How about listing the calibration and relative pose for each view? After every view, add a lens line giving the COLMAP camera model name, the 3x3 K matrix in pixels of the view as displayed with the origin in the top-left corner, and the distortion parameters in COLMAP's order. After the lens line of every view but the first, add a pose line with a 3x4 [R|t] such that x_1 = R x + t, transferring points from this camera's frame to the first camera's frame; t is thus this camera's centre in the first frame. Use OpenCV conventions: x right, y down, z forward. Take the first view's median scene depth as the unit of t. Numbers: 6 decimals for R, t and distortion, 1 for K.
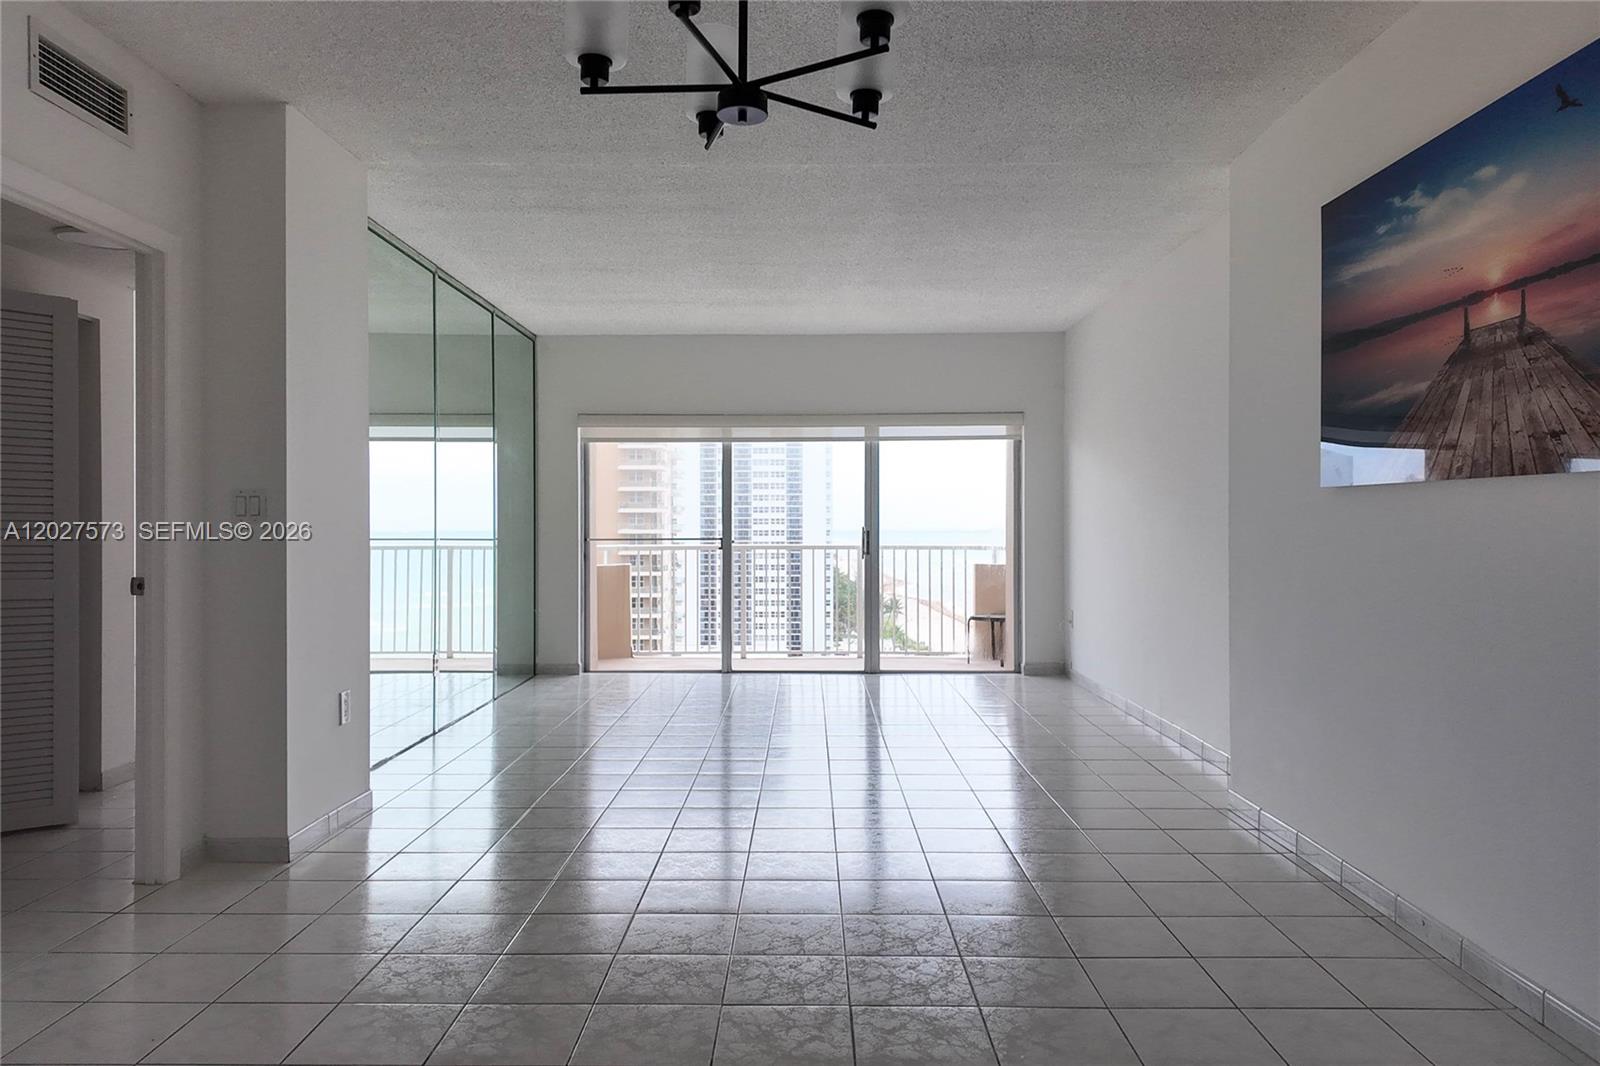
lens RADIAL K [[1097.2, 0, 802.7], [0, 1097.2, 526.4], [0, 0, 1]] dist [-0.028441, 0.000818]
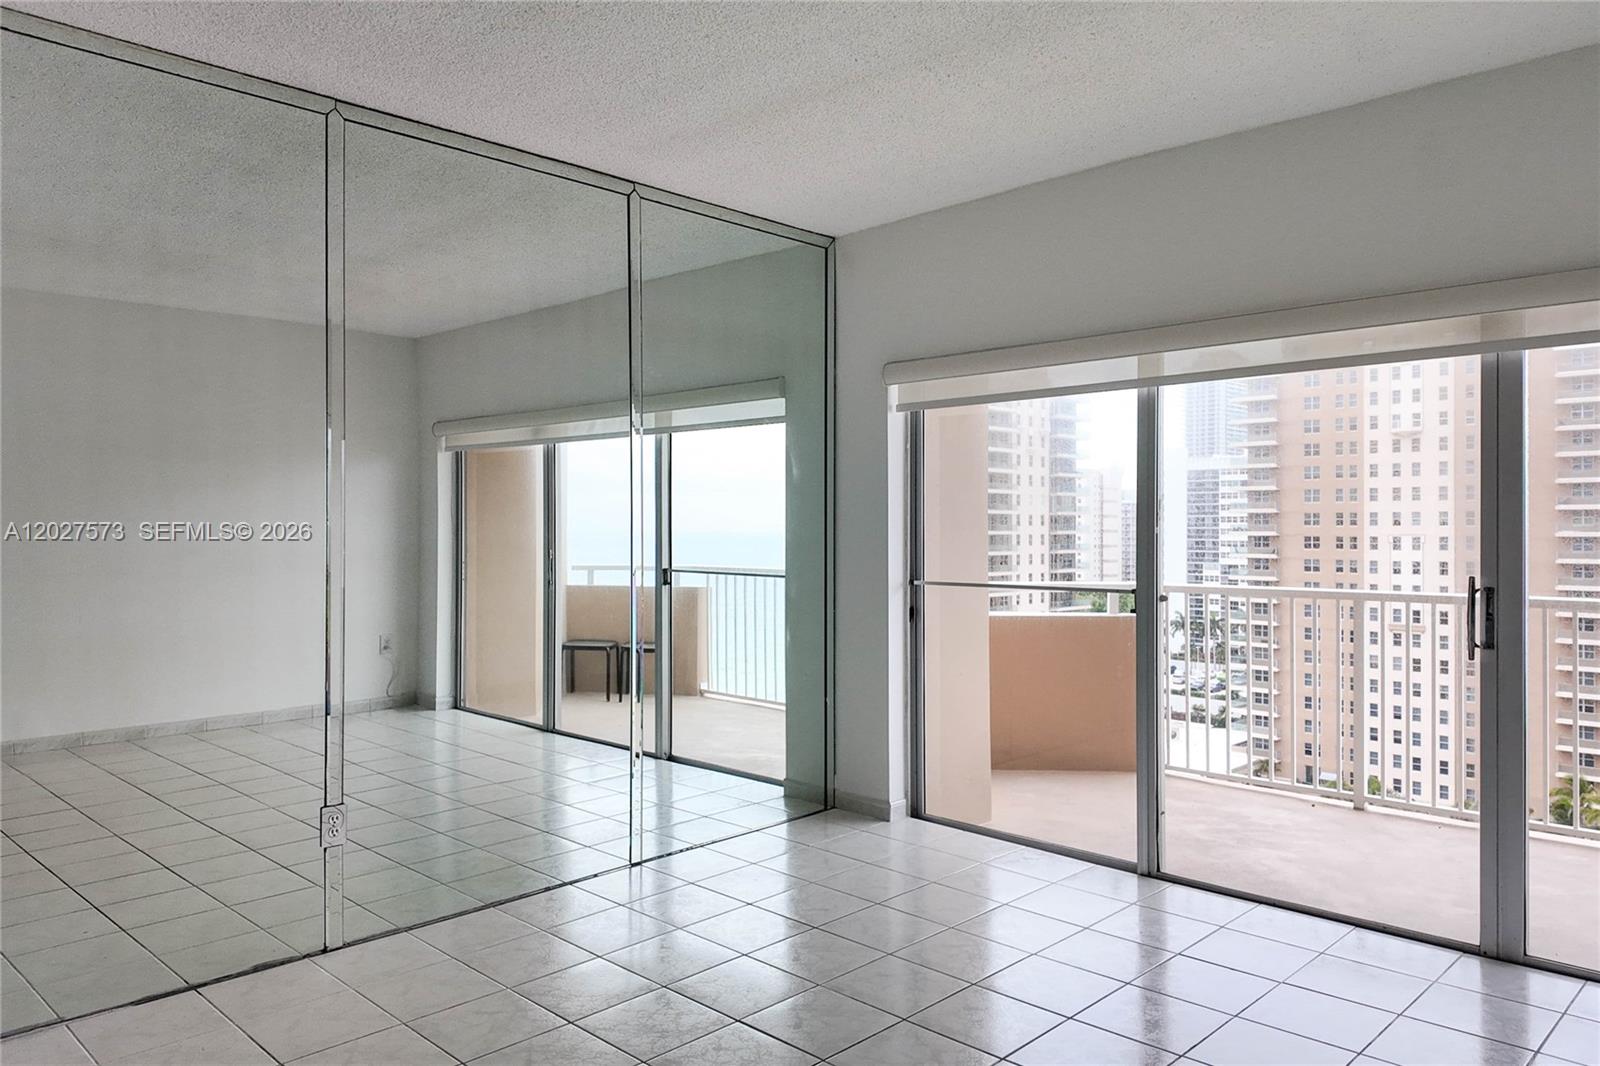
lens RADIAL K [[1108.8, 0, 767.8], [0, 1108.8, 513.4], [0, 0, 1]] dist [0.063625, -0.075520]
pose [[0.710045, -0.009378, -0.704093, 0.156475], [0.000375, 0.999916, -0.012940, -0.016566], [0.704156, 0.008924, 0.709989, 0.542819]]
